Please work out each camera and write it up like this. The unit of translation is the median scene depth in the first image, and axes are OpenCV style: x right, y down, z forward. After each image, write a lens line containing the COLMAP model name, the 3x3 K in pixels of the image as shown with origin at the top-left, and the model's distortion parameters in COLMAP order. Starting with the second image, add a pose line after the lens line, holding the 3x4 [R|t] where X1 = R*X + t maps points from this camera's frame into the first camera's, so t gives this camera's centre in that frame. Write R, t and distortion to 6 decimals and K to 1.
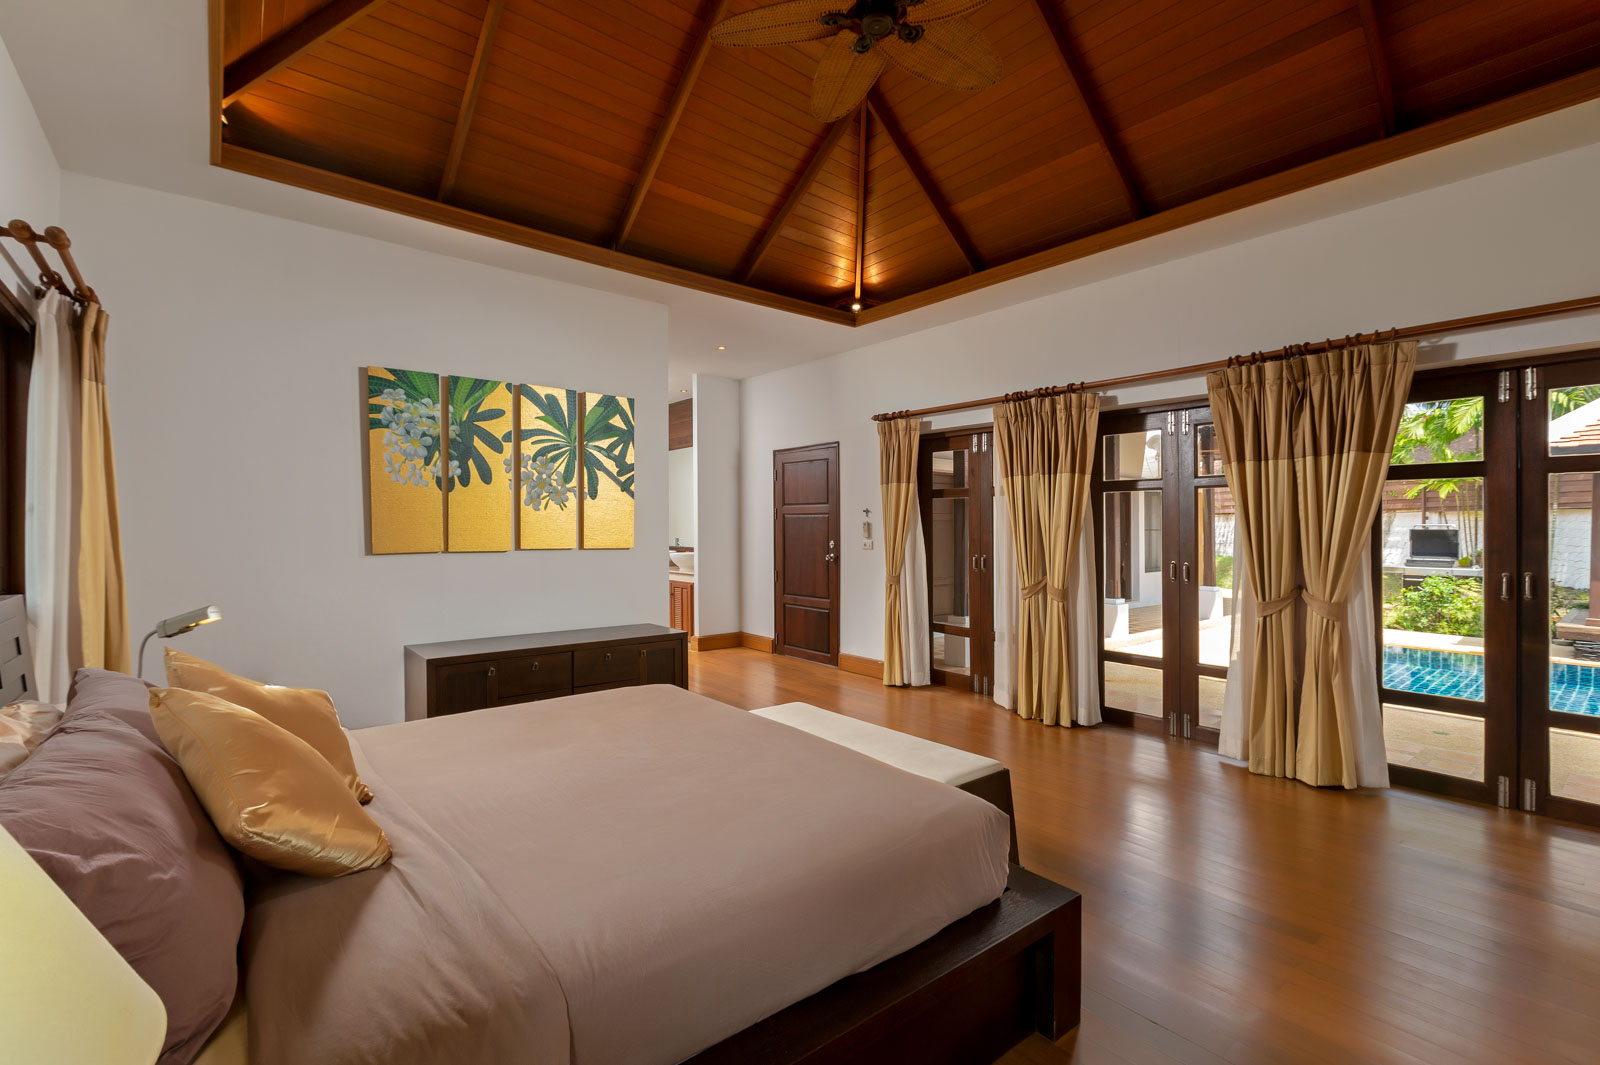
lens RADIAL K [[725.2, 0, 808.9], [0, 725.2, 526.1], [0, 0, 1]] dist [-0.005177, -0.000827]
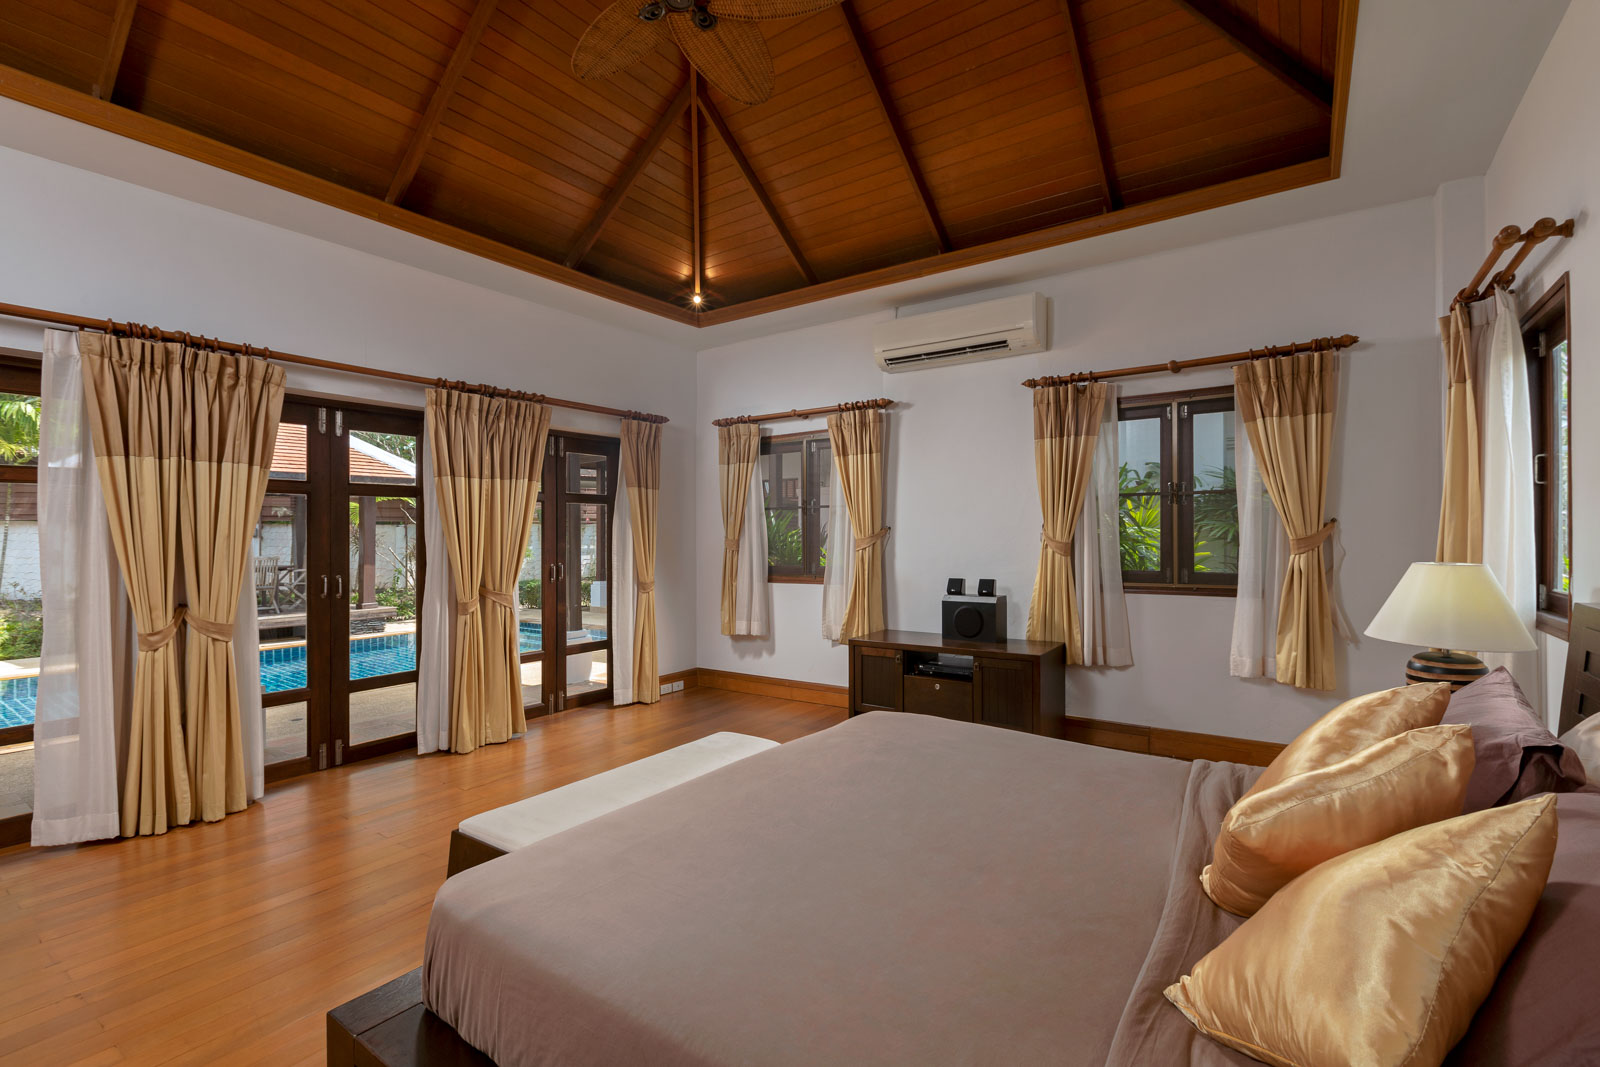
lens RADIAL K [[725.2, 0, 815.2], [0, 725.2, 529.9], [0, 0, 1]] dist [-0.005177, -0.000827]
pose [[-0.274413, 0.006491, 0.961590, -0.527815], [0.005573, 0.999971, -0.005159, -0.000112], [-0.961596, 0.003944, -0.274442, 0.671808]]
